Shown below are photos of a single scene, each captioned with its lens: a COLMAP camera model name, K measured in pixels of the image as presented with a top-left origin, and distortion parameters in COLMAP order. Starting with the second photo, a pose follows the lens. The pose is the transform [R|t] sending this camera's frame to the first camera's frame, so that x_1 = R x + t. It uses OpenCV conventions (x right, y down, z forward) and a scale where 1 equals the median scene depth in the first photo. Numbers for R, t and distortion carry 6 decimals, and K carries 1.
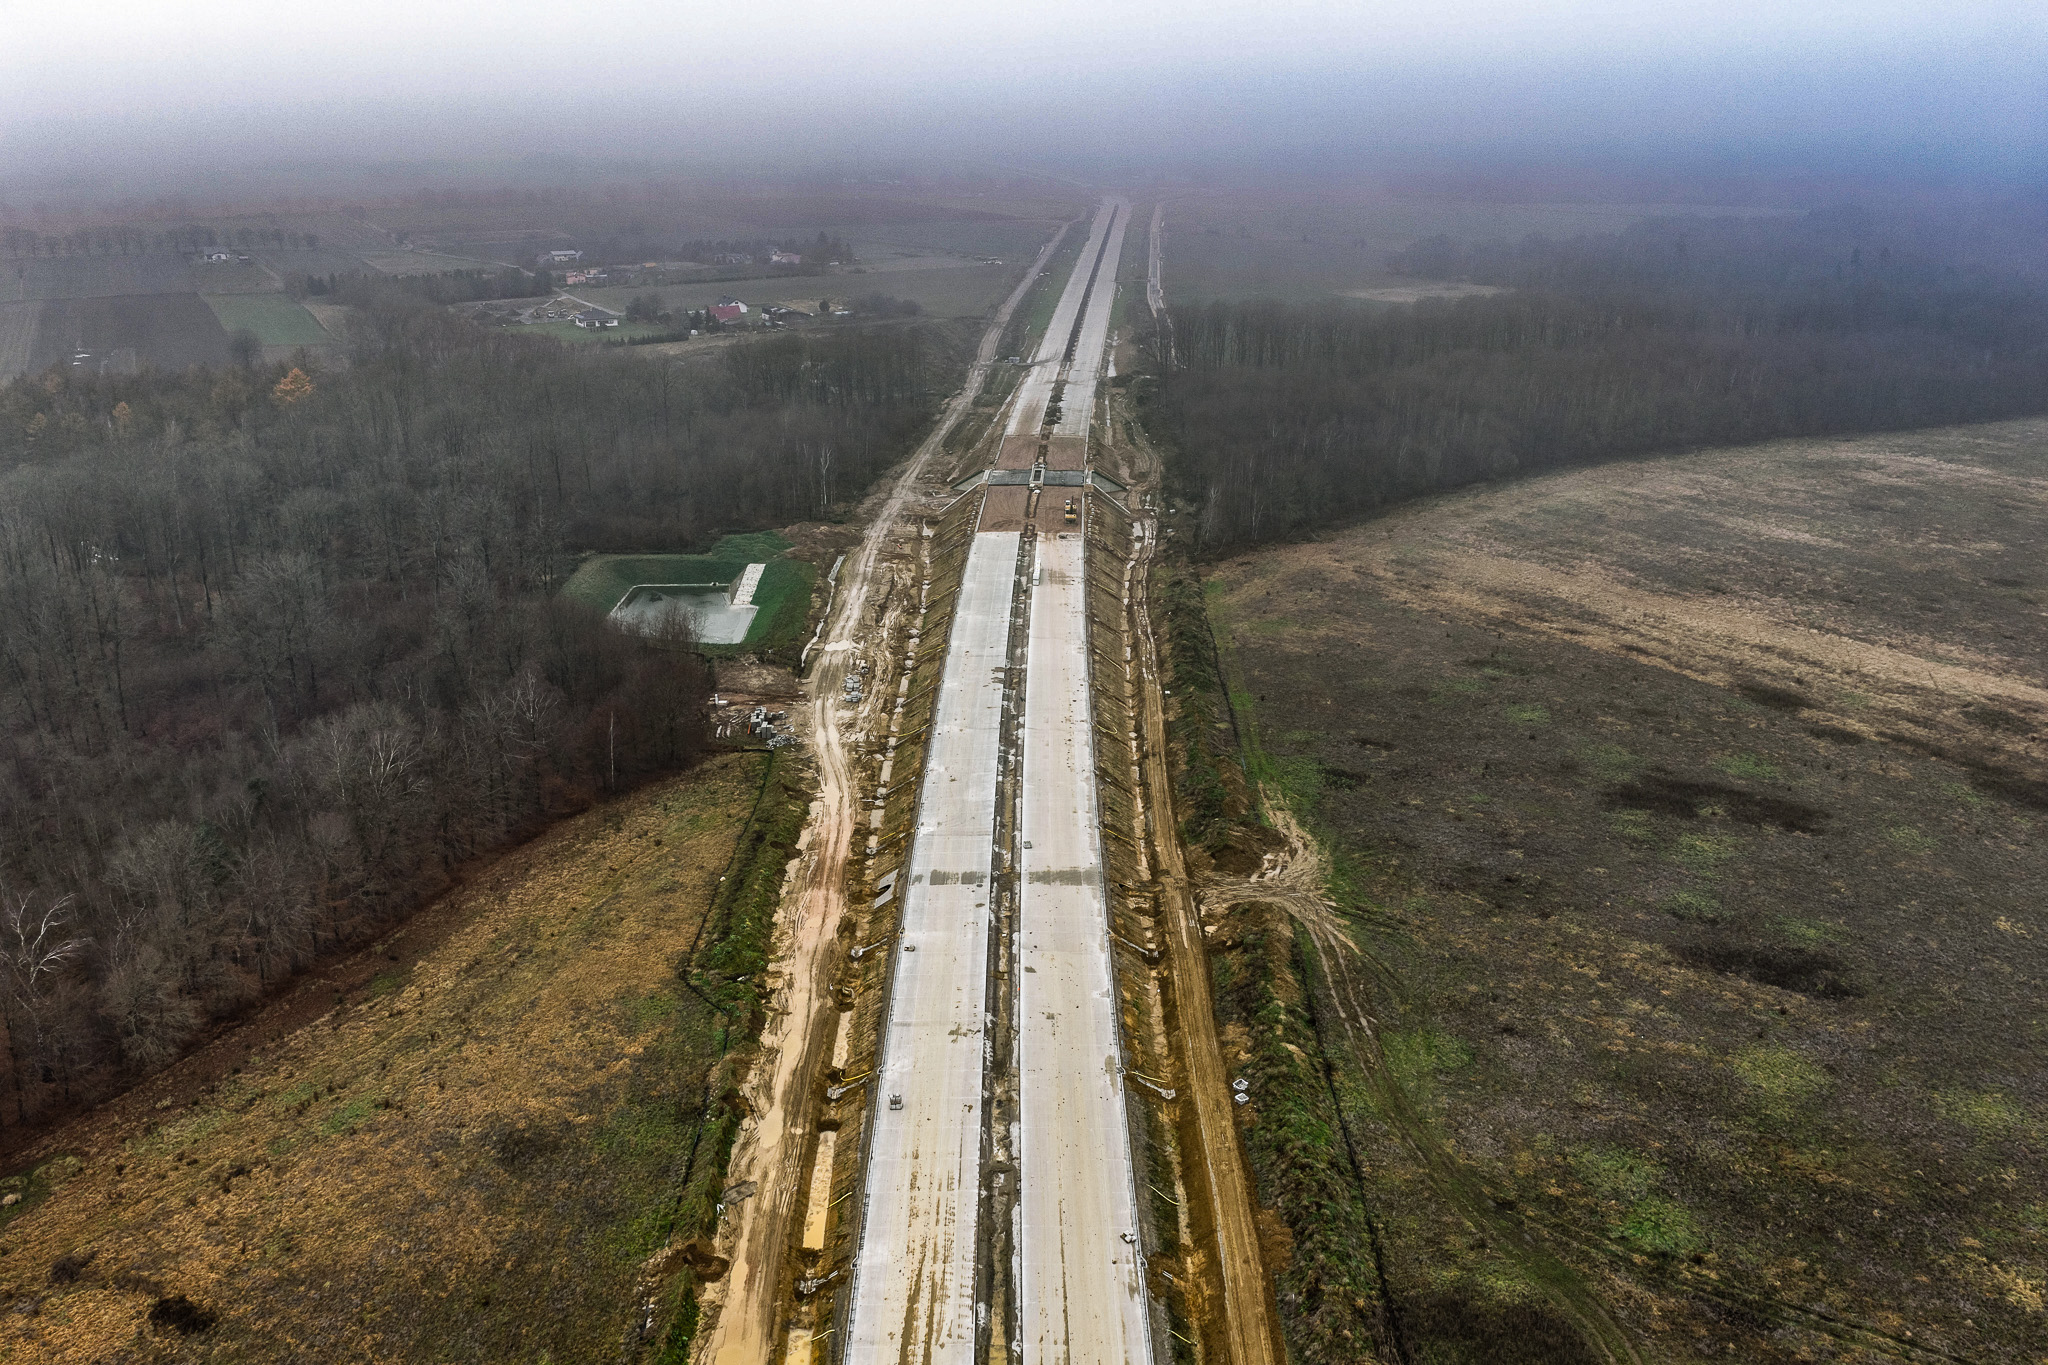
lens RADIAL K [[1681.3, 0, 1021.2], [0, 1681.3, 675.8], [0, 0, 1]] dist [-0.000434, -0.008306]
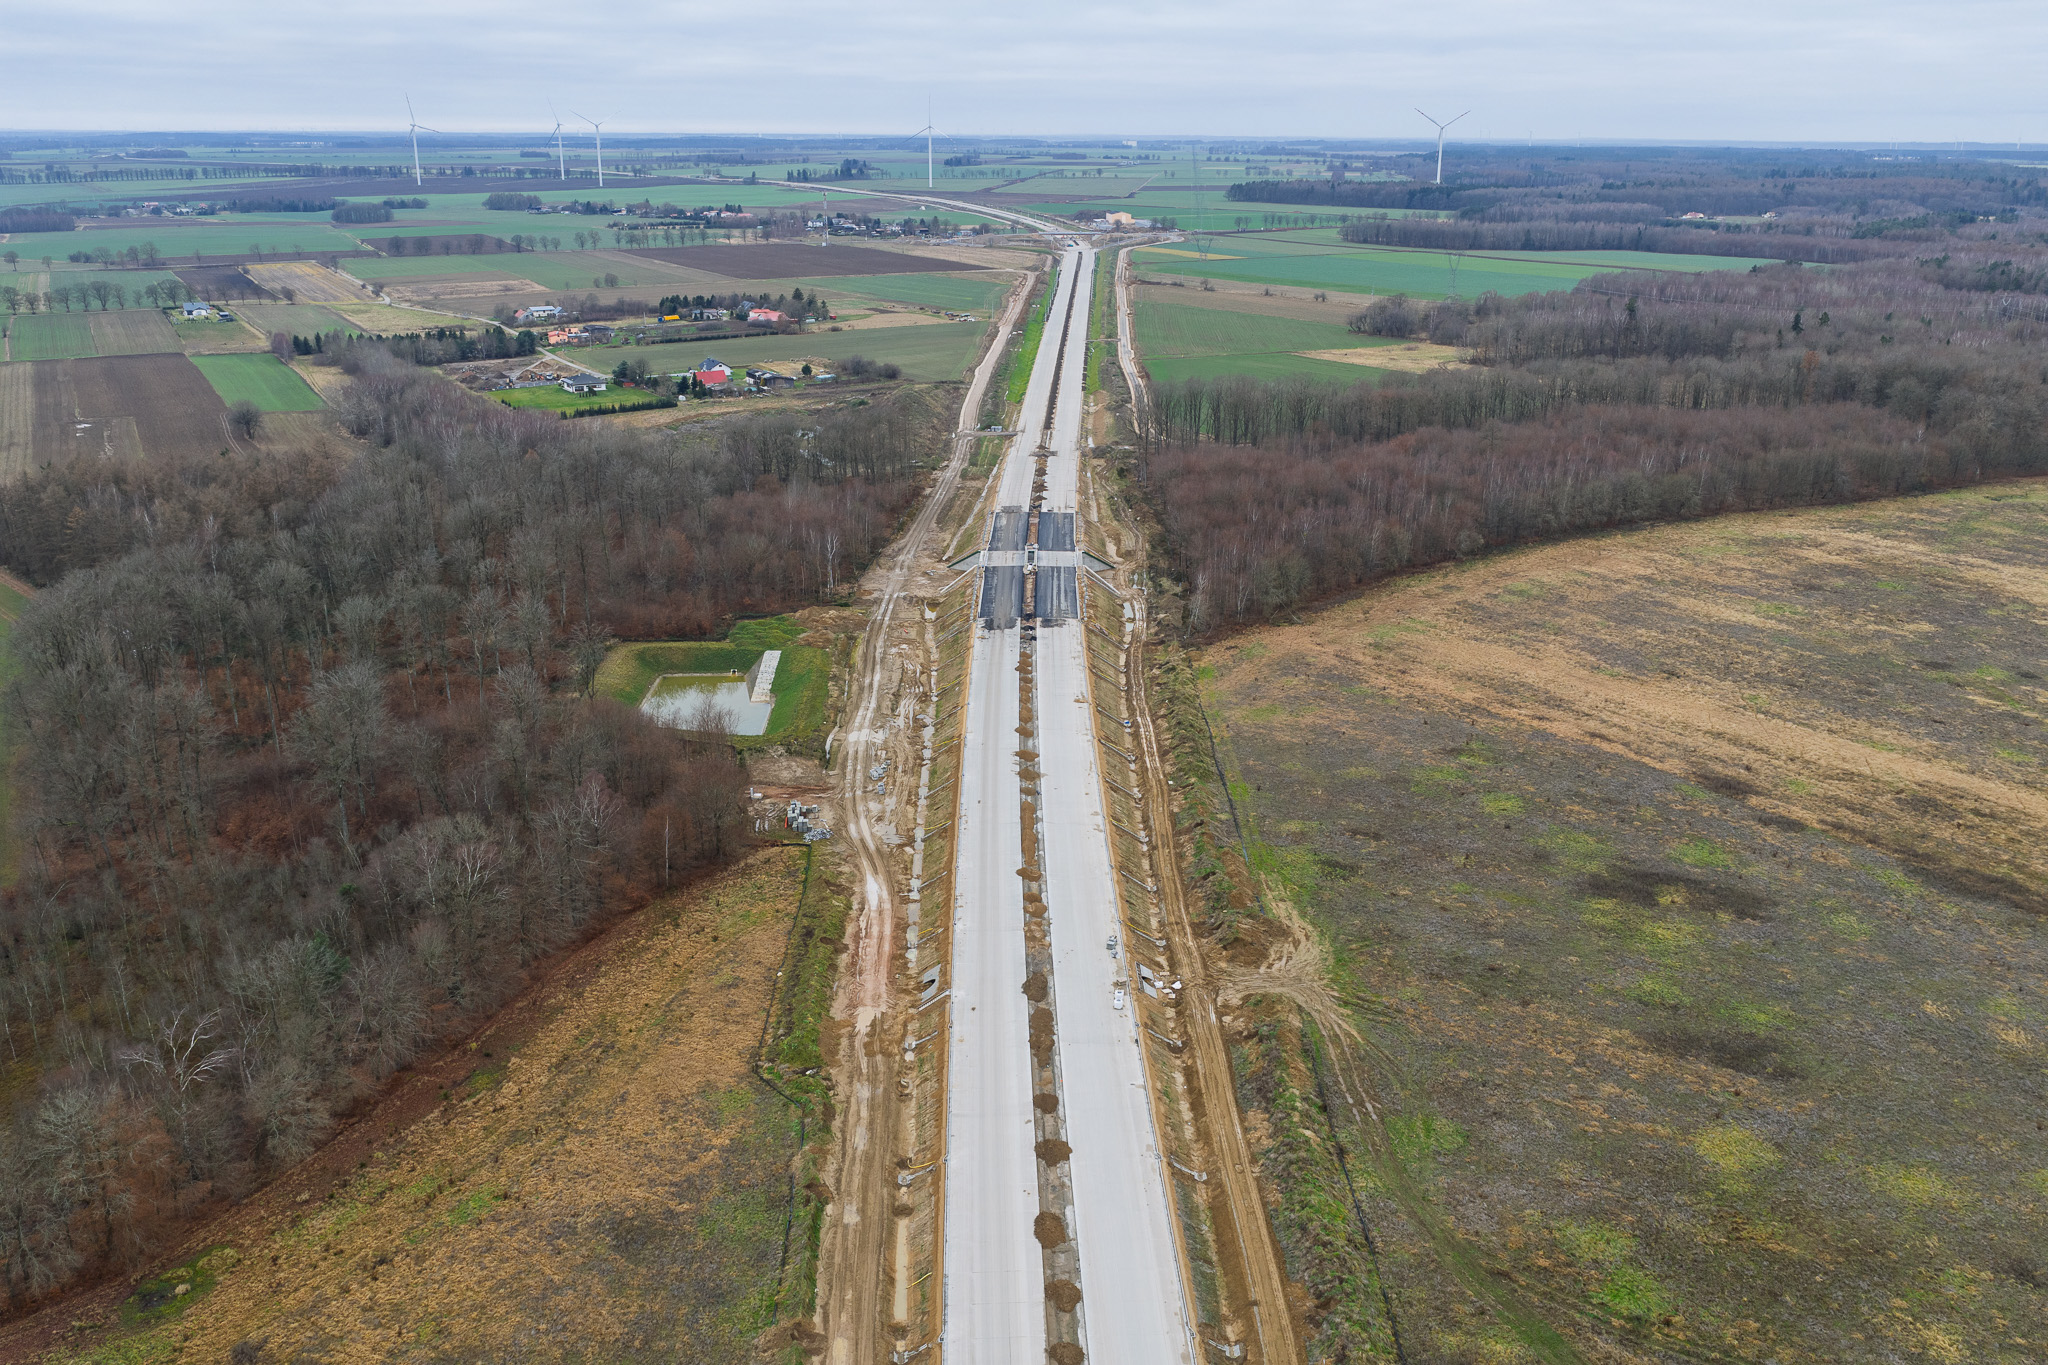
lens RADIAL K [[1681.3, 0, 1021.5], [0, 1681.3, 681.2], [0, 0, 1]] dist [-0.000434, -0.008306]
pose [[0.999657, -0.006049, 0.025472, -0.043427], [0.006371, 0.999901, -0.012560, -0.051724], [-0.025393, 0.012718, 0.999597, -0.095924]]
